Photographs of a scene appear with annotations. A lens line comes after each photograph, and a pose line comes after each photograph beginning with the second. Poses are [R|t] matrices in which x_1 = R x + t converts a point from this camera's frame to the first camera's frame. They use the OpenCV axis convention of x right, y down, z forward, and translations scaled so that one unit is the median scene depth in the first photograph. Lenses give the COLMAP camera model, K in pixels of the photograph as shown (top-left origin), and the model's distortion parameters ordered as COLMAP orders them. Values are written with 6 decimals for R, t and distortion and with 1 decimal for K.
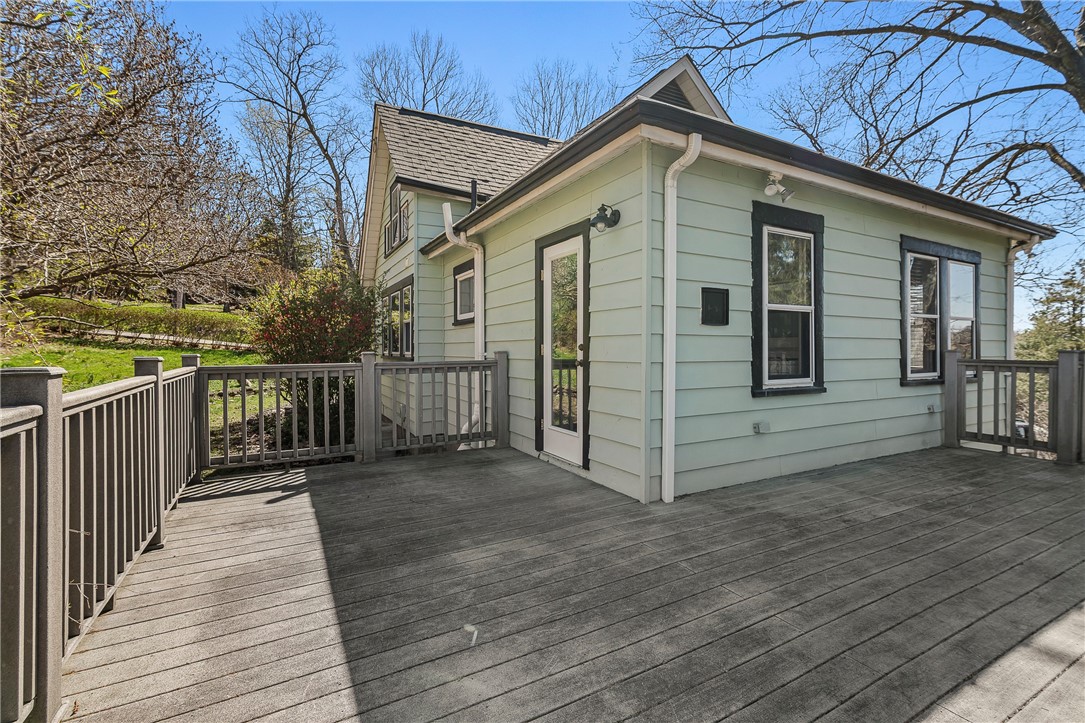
lens RADIAL K [[483.5, 0, 541.4], [0, 483.5, 353.1], [0, 0, 1]] dist [-0.000048, -0.000091]
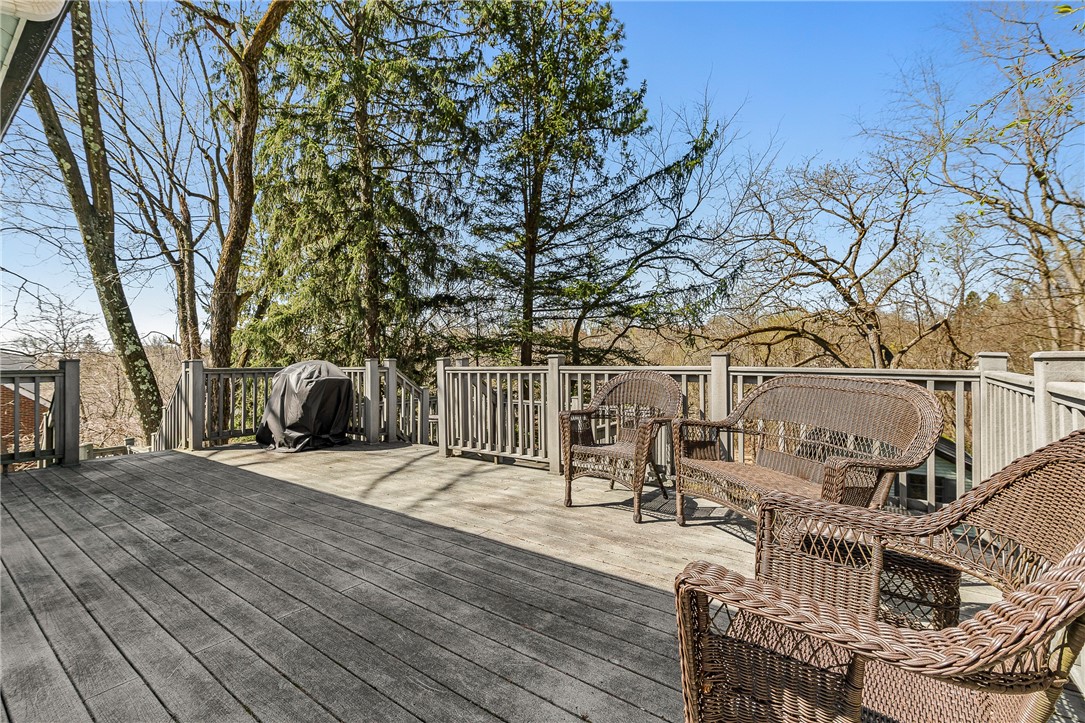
lens RADIAL K [[483.5, 0, 541.4], [0, 483.5, 353.1], [0, 0, 1]] dist [-0.000048, -0.000091]
pose [[-0.413875, 0.014819, 0.910213, -0.571349], [0.022181, 0.999735, -0.006190, 0.017851], [-0.910063, 0.017627, -0.414094, 0.867659]]
